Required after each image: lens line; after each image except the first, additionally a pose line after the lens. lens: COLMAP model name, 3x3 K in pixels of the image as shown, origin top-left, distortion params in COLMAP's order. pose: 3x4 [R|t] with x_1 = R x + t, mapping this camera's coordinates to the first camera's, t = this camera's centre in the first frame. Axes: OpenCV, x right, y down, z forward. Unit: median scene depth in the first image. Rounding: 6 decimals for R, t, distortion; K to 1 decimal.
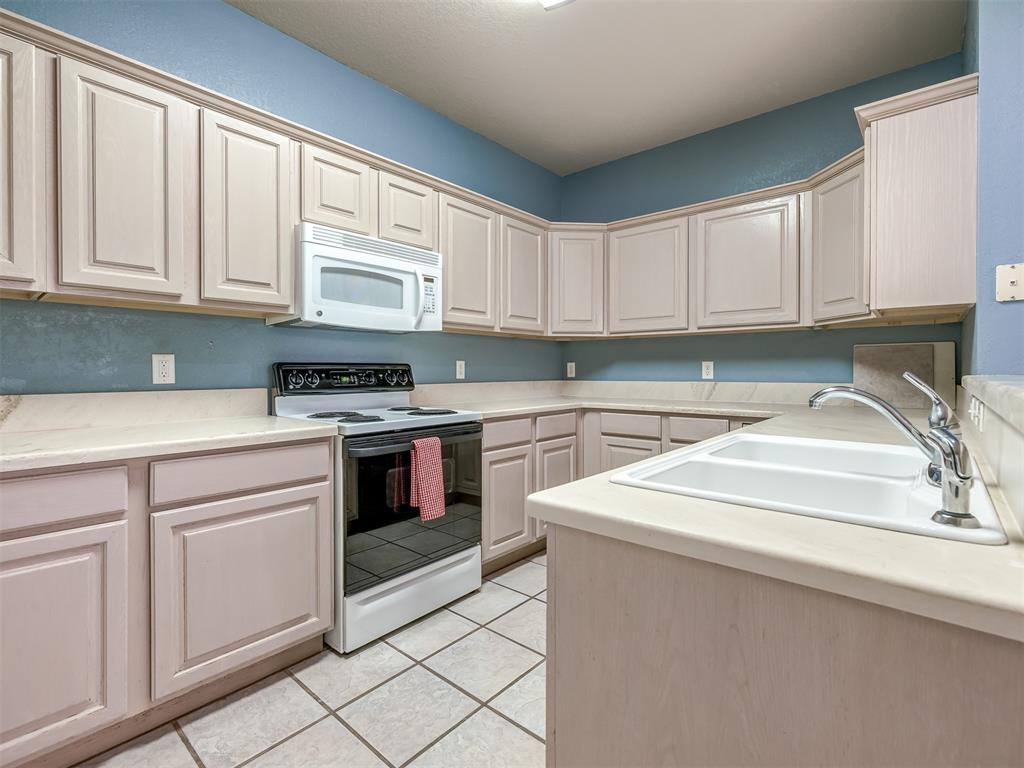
lens RADIAL K [[485.7, 0, 511.3], [0, 485.7, 374.3], [0, 0, 1]] dist [0.001002, 0.000009]
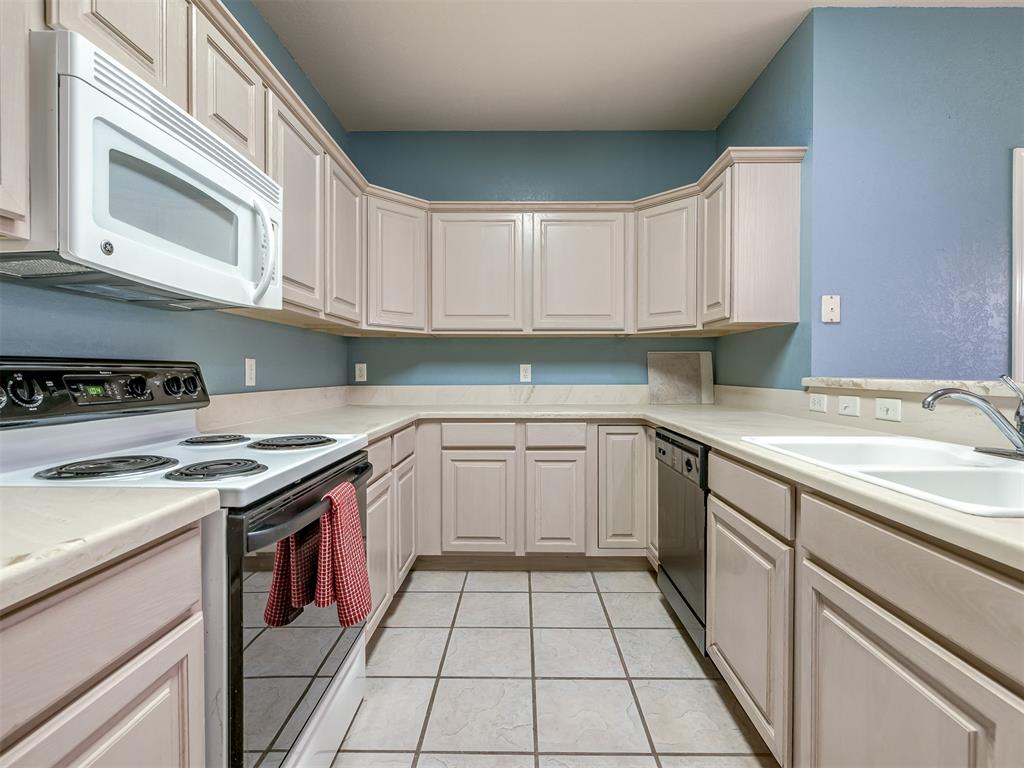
lens RADIAL K [[489.1, 0, 523.5], [0, 489.1, 377.2], [0, 0, 1]] dist [-0.001227, -0.000205]
pose [[0.764791, -0.004481, 0.644262, -0.289984], [0.004357, 0.999989, 0.001783, -0.002490], [-0.644263, 0.001443, 0.764802, 0.293402]]
